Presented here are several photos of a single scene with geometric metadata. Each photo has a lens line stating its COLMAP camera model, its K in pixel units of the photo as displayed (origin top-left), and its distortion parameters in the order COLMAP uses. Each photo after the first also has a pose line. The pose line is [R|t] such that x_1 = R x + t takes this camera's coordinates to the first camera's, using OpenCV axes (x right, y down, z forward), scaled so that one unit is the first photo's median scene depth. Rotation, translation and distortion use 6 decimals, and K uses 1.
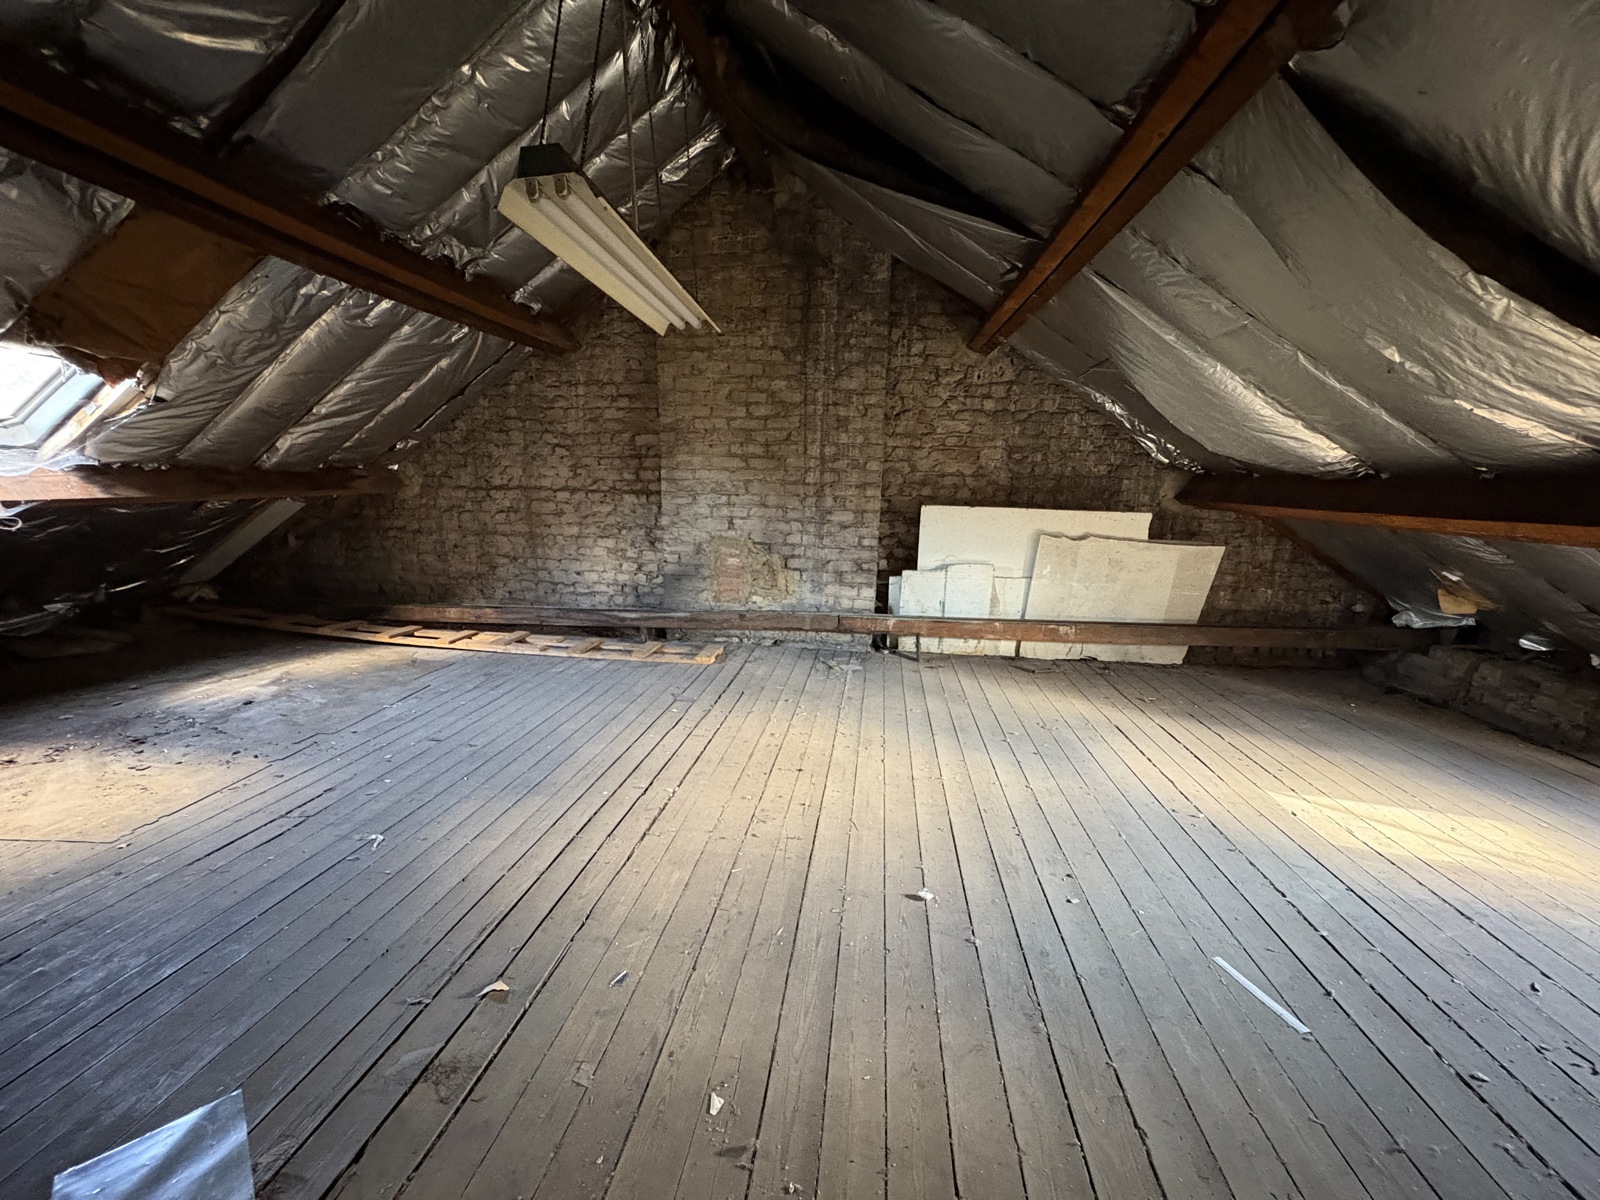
lens RADIAL K [[636.4, 0, 803.5], [0, 636.4, 602.7], [0, 0, 1]] dist [-0.001610, 0.000260]
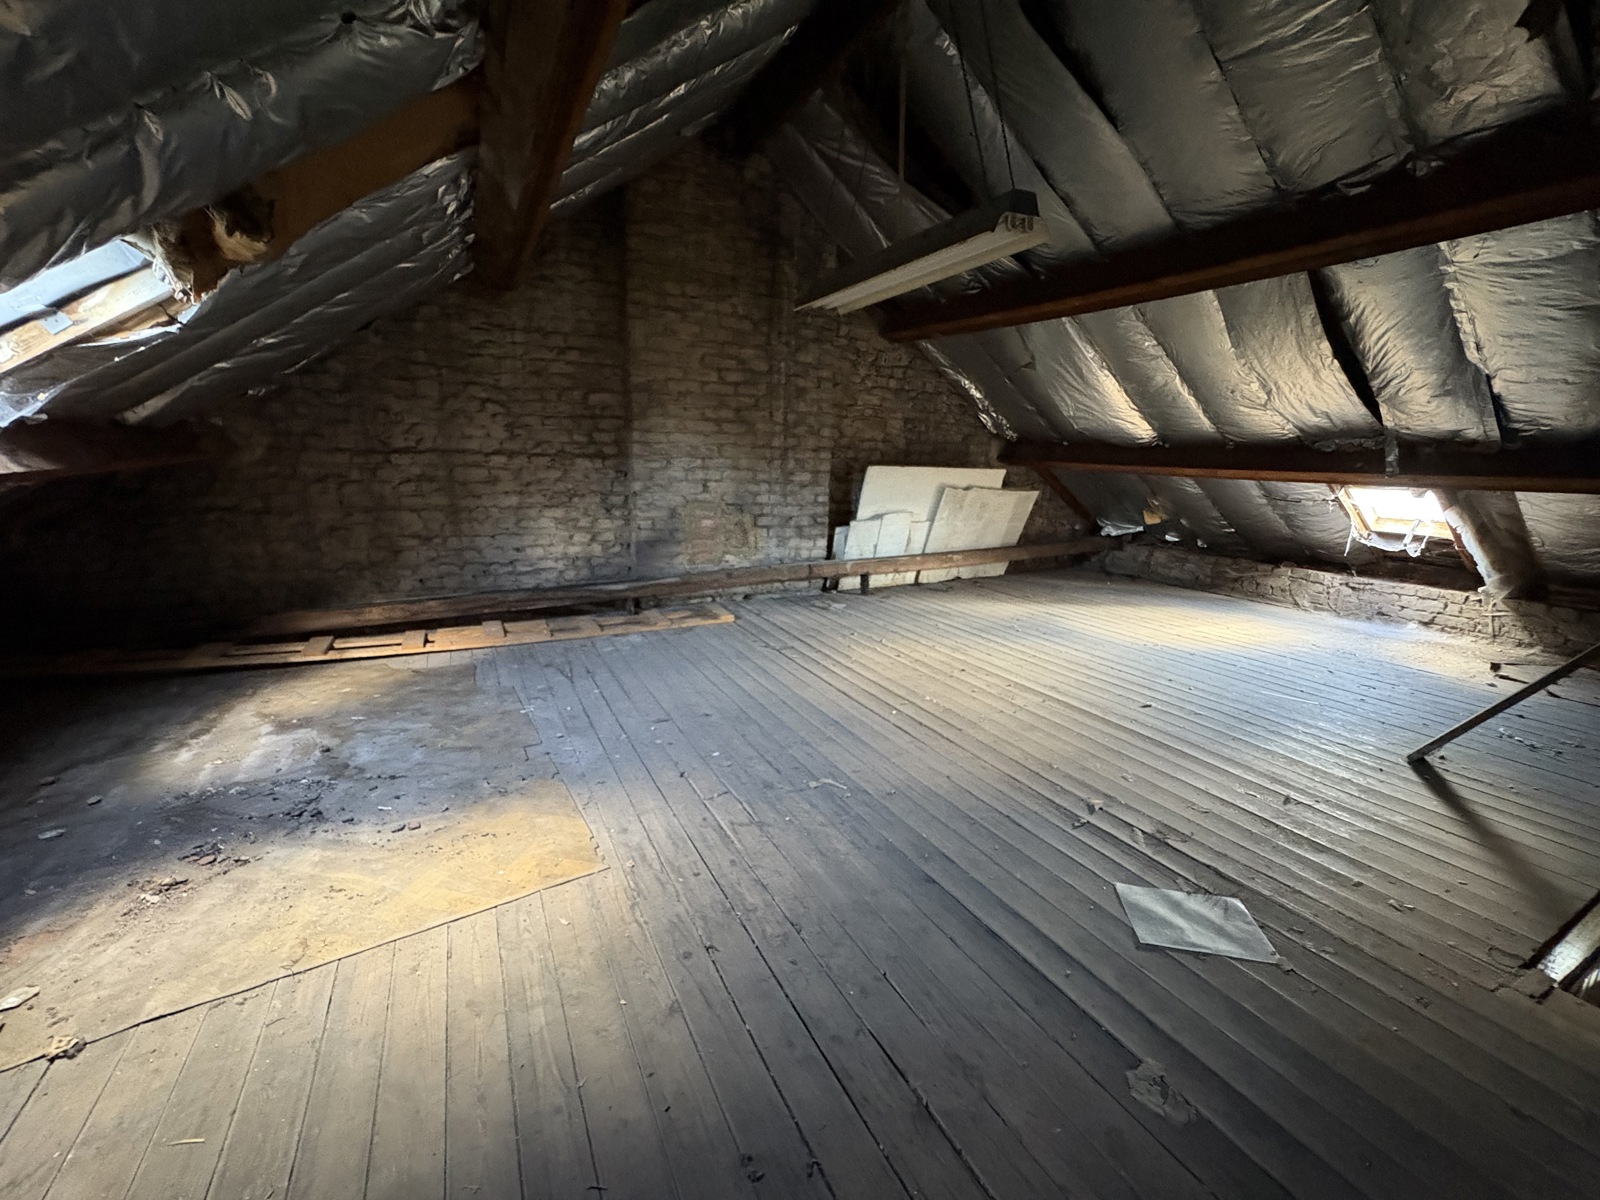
lens RADIAL K [[636.4, 0, 803.5], [0, 636.4, 602.7], [0, 0, 1]] dist [-0.001610, 0.000260]
pose [[0.819289, -0.133288, 0.557673, -0.589247], [0.098655, 0.990870, 0.091888, -0.017429], [-0.564829, -0.020266, 0.824959, 0.060495]]
